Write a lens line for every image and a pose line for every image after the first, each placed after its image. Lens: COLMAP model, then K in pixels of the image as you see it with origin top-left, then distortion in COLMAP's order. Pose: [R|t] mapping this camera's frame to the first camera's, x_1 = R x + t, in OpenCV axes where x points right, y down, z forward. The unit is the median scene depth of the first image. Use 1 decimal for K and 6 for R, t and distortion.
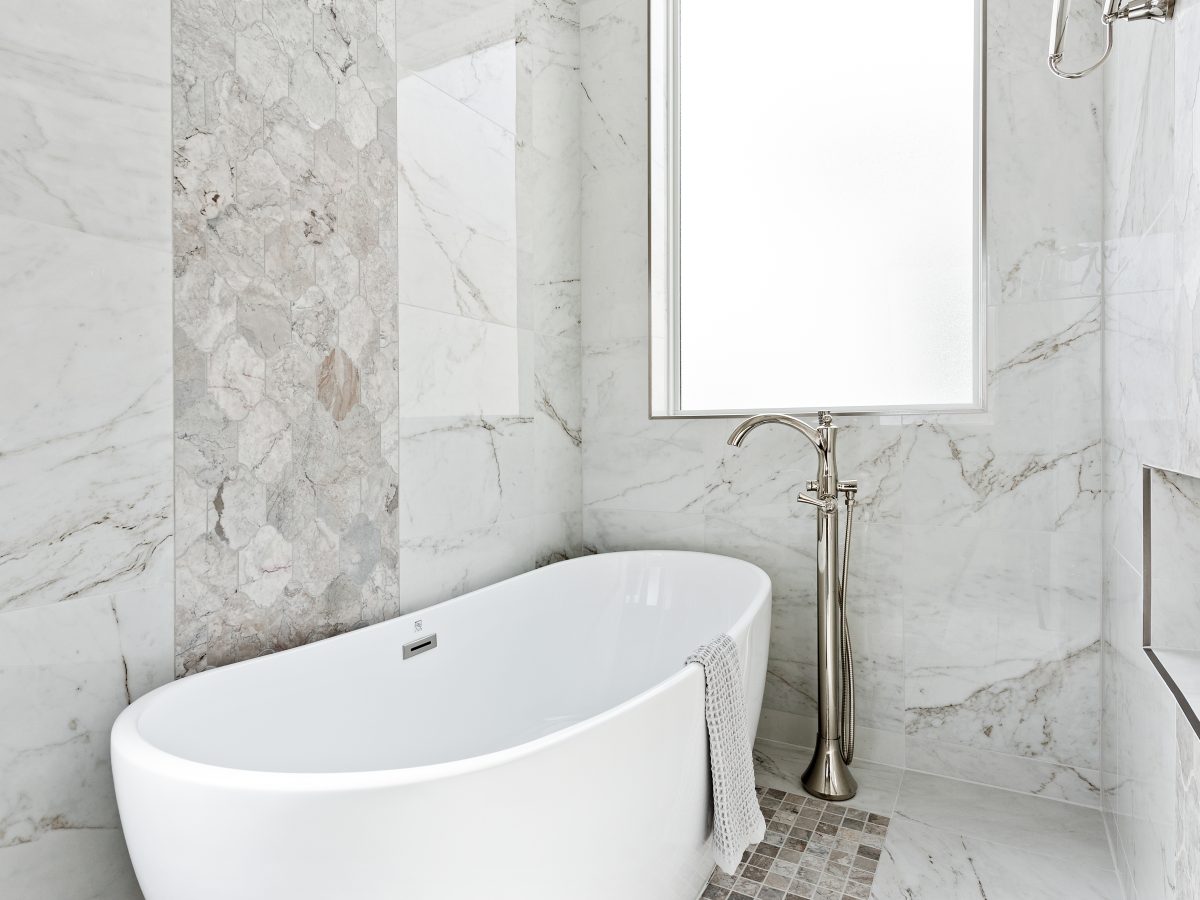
lens RADIAL K [[712.7, 0, 602.3], [0, 712.7, 441.5], [0, 0, 1]] dist [0.003928, -0.002304]
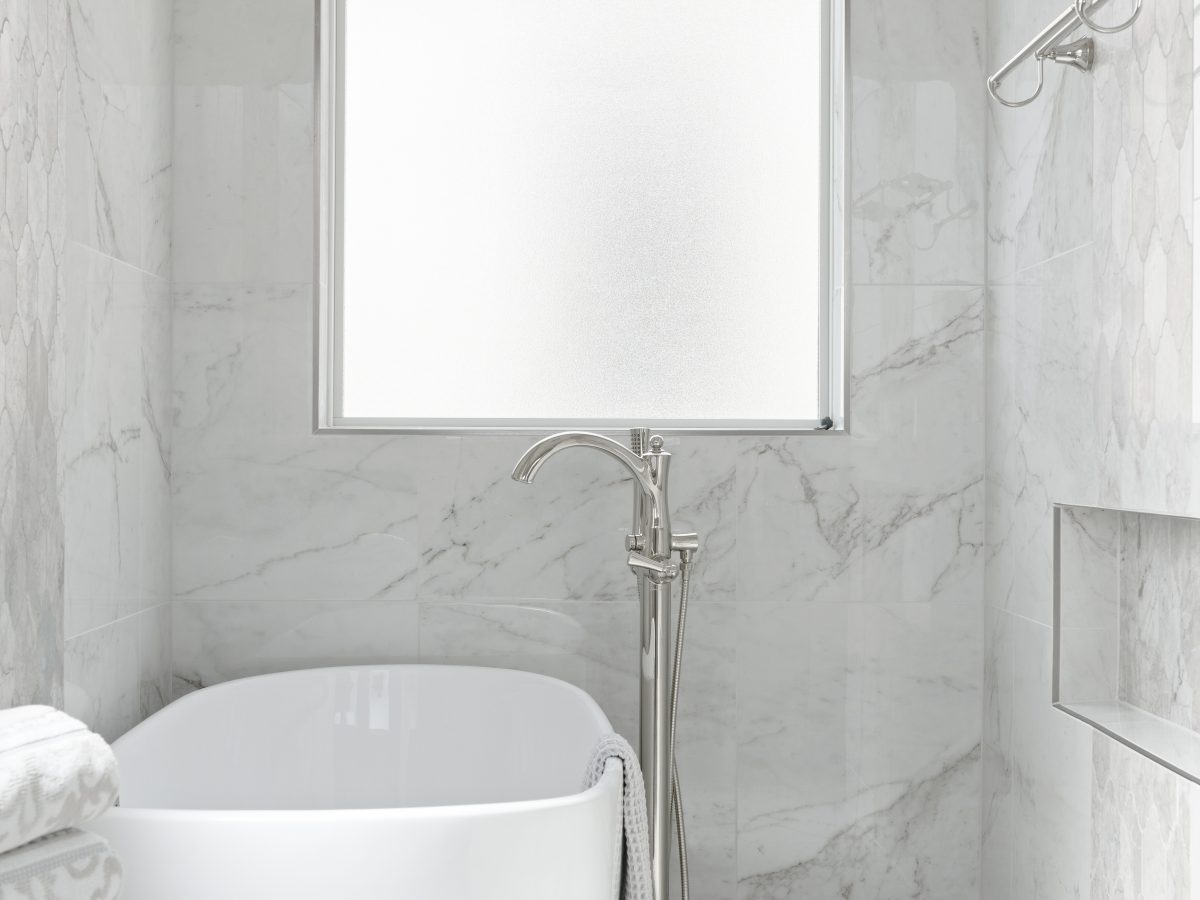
lens RADIAL K [[2336.0, 0, 600.0], [0, 2336.0, 450.0], [0, 0, 1]] dist [-0.002473, -0.045330]
pose [[0.859068, 0.011495, 0.511732, -0.915772], [-0.005975, 0.999905, -0.012430, 0.003468], [-0.511826, 0.007621, 0.859055, -0.916087]]
